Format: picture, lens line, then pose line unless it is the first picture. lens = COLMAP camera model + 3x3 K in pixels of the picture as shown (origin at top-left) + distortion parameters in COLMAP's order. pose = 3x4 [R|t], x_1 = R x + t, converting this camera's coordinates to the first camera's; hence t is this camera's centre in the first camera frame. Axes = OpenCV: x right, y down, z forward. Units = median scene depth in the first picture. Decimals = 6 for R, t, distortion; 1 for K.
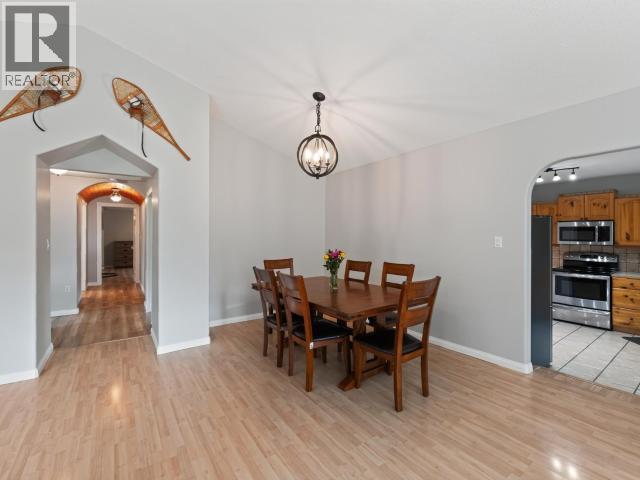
lens RADIAL K [[288.3, 0, 318.3], [0, 288.3, 235.4], [0, 0, 1]] dist [-0.018310, -0.001241]
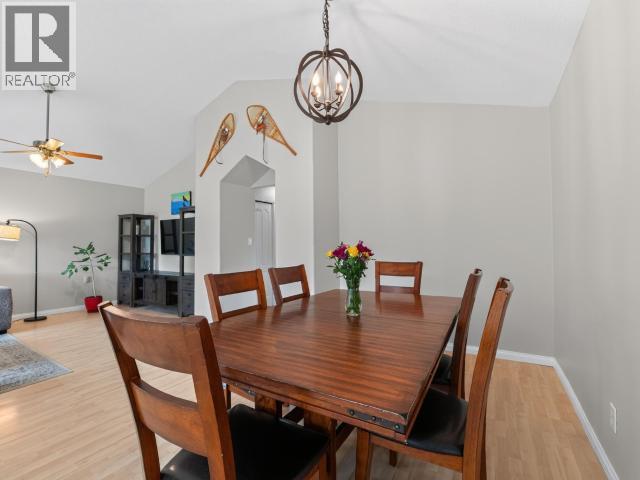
lens RADIAL K [[288.3, 0, 318.3], [0, 288.3, 235.4], [0, 0, 1]] dist [-0.018310, -0.001241]
pose [[0.409356, -0.036602, -0.911640, 0.521293], [0.010520, 0.999318, -0.035399, 0.057692], [0.912314, 0.004900, 0.409462, 0.717261]]
